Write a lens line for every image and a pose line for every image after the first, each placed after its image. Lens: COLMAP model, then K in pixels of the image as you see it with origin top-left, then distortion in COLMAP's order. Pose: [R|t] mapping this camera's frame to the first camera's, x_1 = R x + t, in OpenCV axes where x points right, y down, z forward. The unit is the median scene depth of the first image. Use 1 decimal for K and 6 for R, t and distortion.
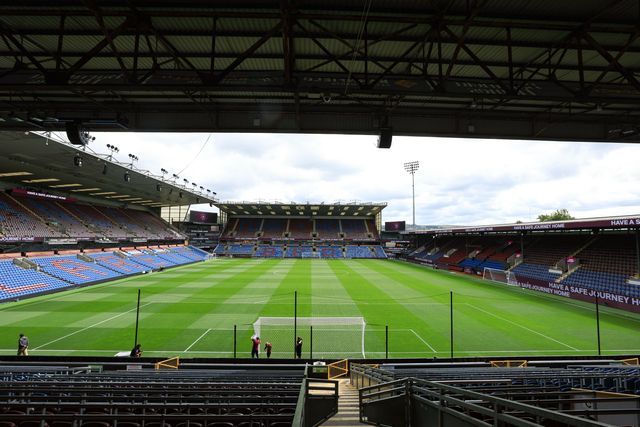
lens RADIAL K [[289.5, 0, 320.0], [0, 289.5, 230.2], [0, 0, 1]] dist [-0.024162, -0.006647]
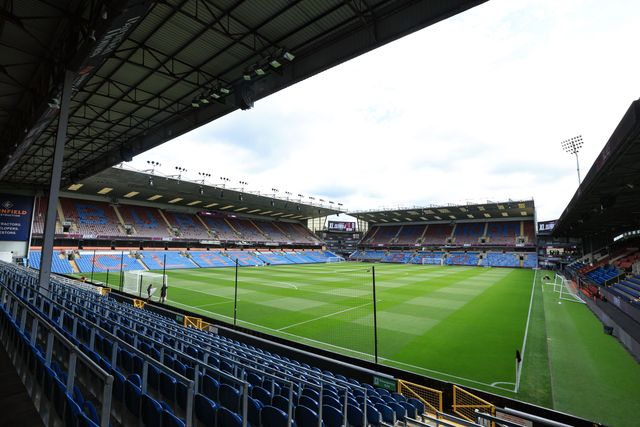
lens RADIAL K [[289.5, 0, 321.1], [0, 289.5, 214.3], [0, 0, 1]] dist [-0.024162, -0.006647]
pose [[0.782926, -0.072078, -0.617925, 0.267327], [0.011596, 0.994784, -0.101345, 0.025690], [0.622007, 0.072180, 0.779678, 0.057040]]
